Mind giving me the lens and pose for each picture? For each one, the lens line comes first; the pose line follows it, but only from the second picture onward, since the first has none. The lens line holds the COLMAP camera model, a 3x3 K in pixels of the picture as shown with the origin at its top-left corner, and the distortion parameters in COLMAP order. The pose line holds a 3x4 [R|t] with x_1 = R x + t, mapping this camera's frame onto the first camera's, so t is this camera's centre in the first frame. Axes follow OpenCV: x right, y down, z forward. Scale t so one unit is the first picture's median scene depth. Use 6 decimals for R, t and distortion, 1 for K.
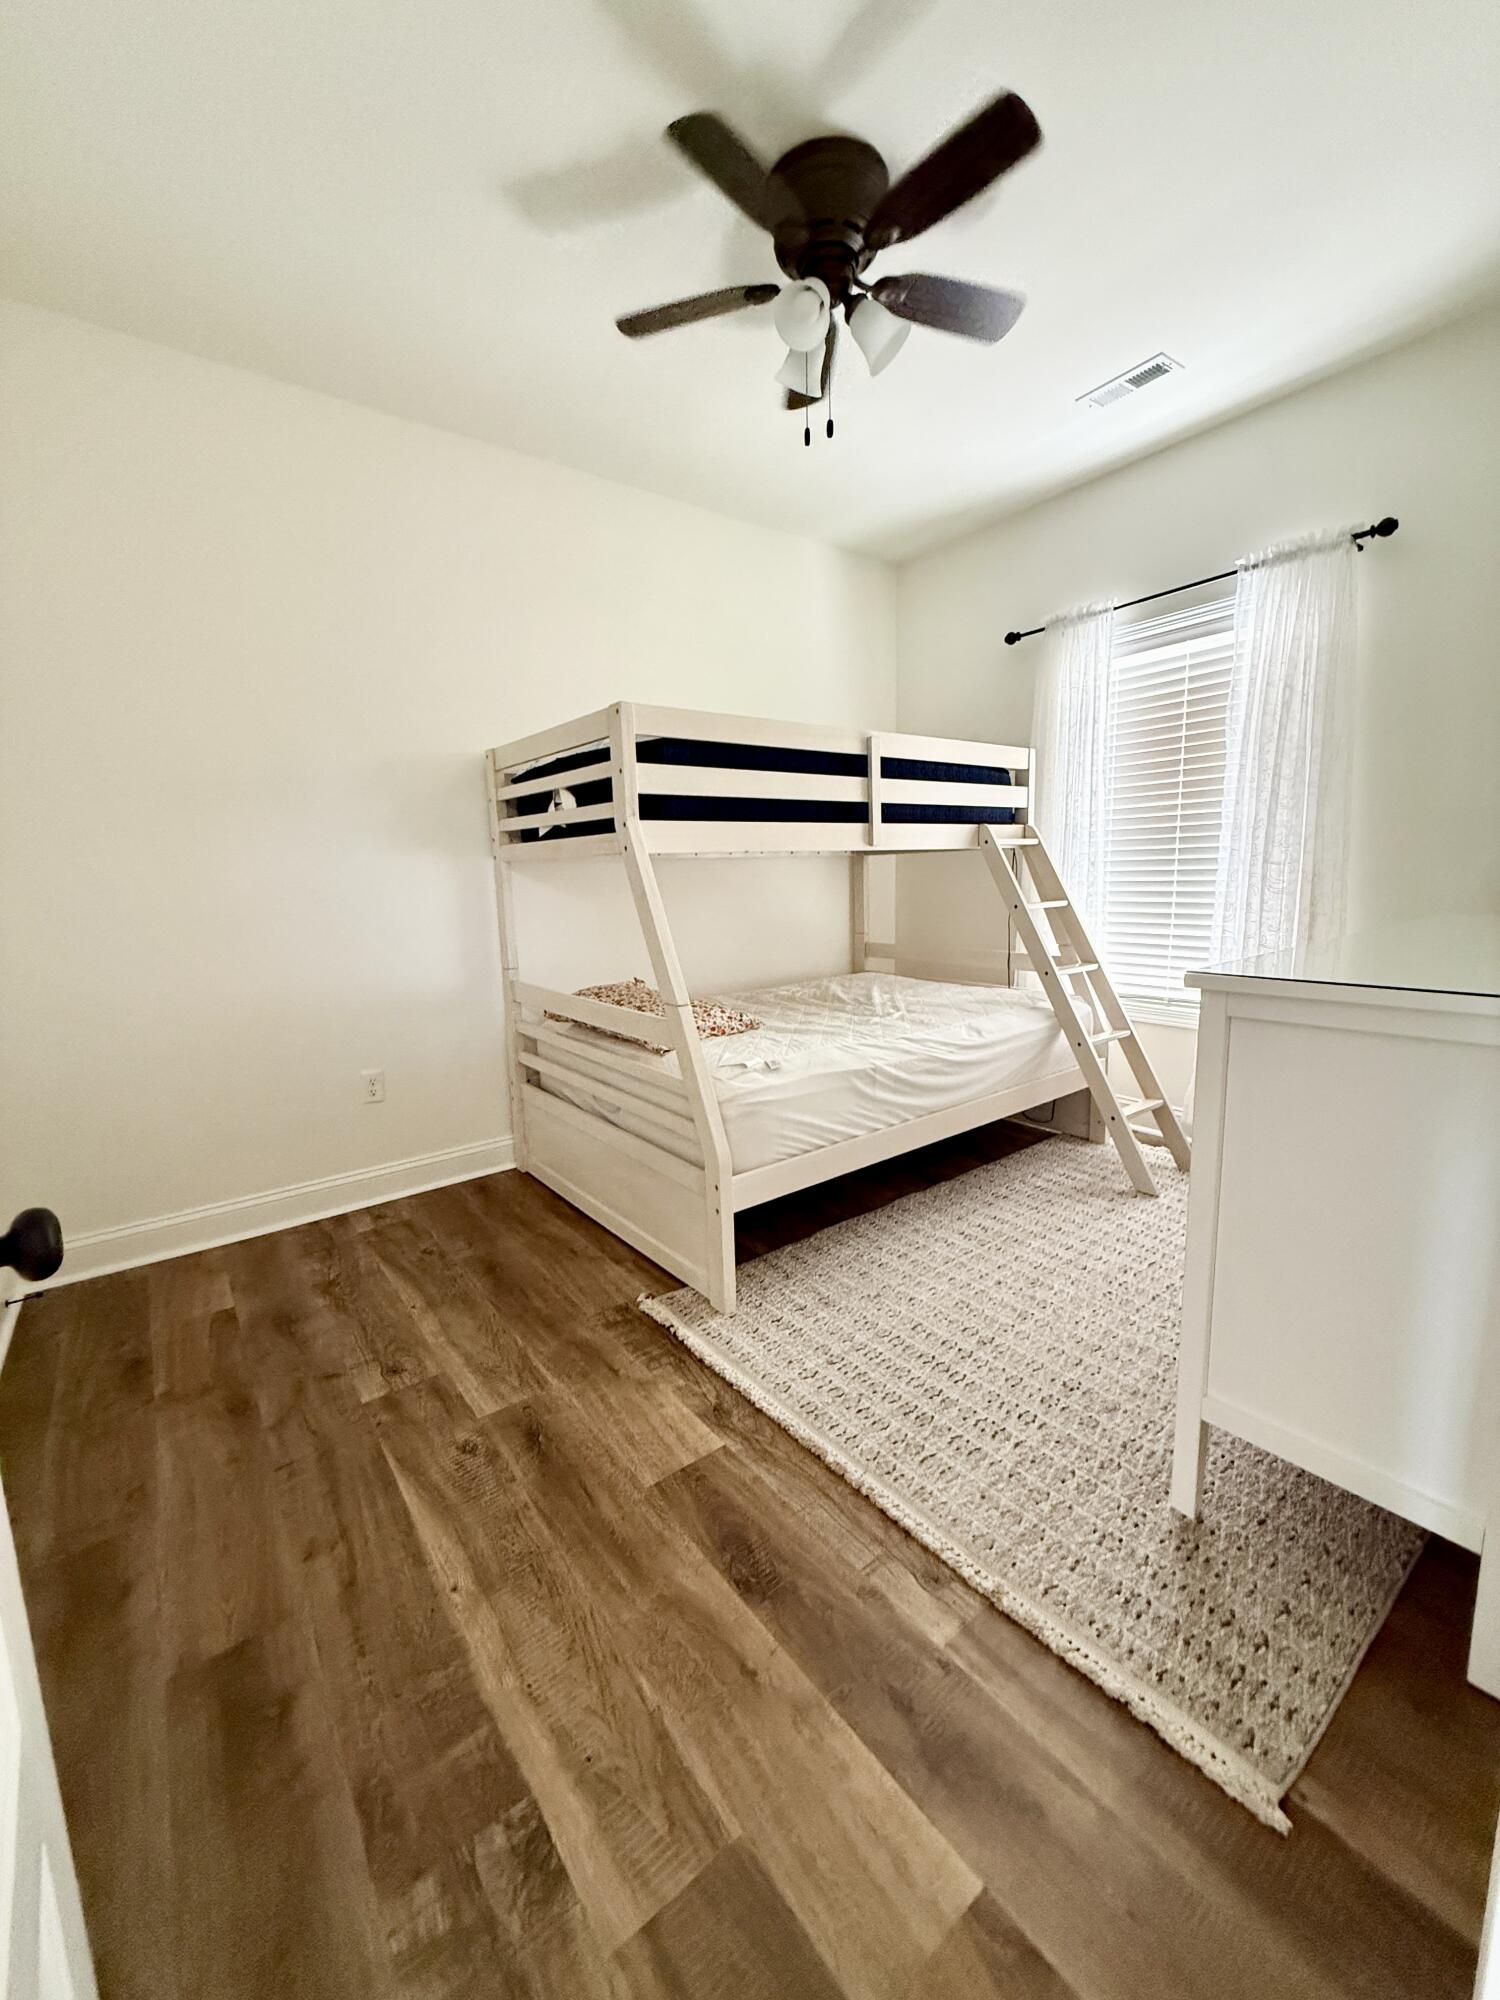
lens RADIAL K [[796.5, 0, 756.7], [0, 796.5, 1003.7], [0, 0, 1]] dist [-0.000254, 0.000220]
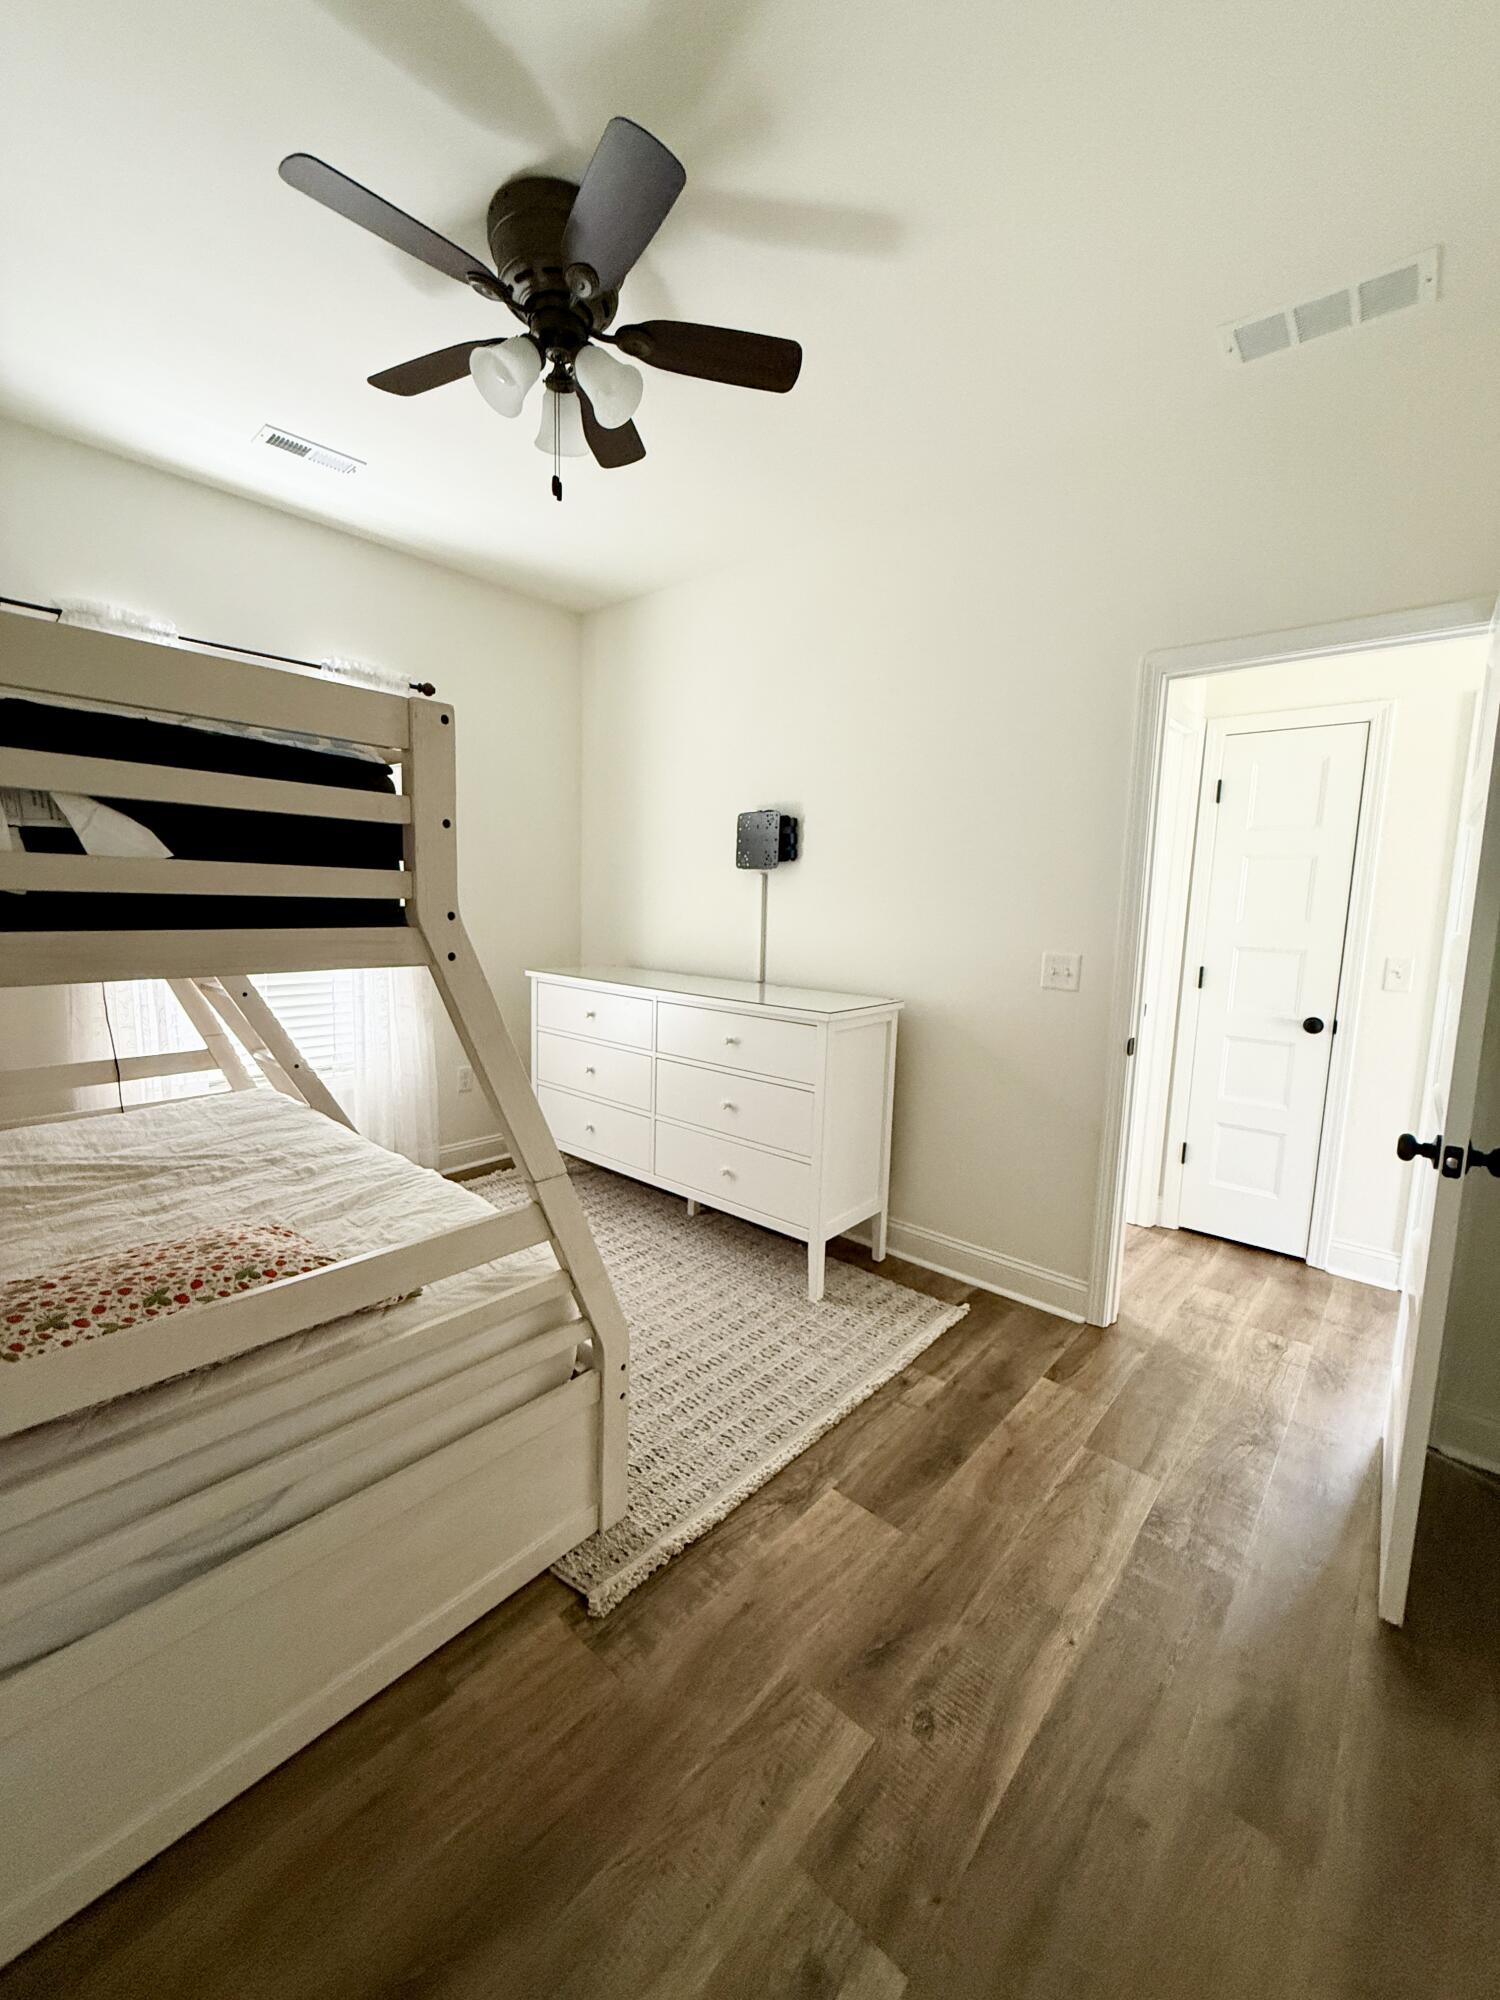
lens RADIAL K [[796.5, 0, 748.7], [0, 796.5, 992.1], [0, 0, 1]] dist [-0.000254, 0.000220]
pose [[-0.189991, -0.096669, 0.977015, -1.178812], [0.140868, 0.982160, 0.124571, -0.320542], [-0.971627, 0.161298, -0.172984, 1.357285]]
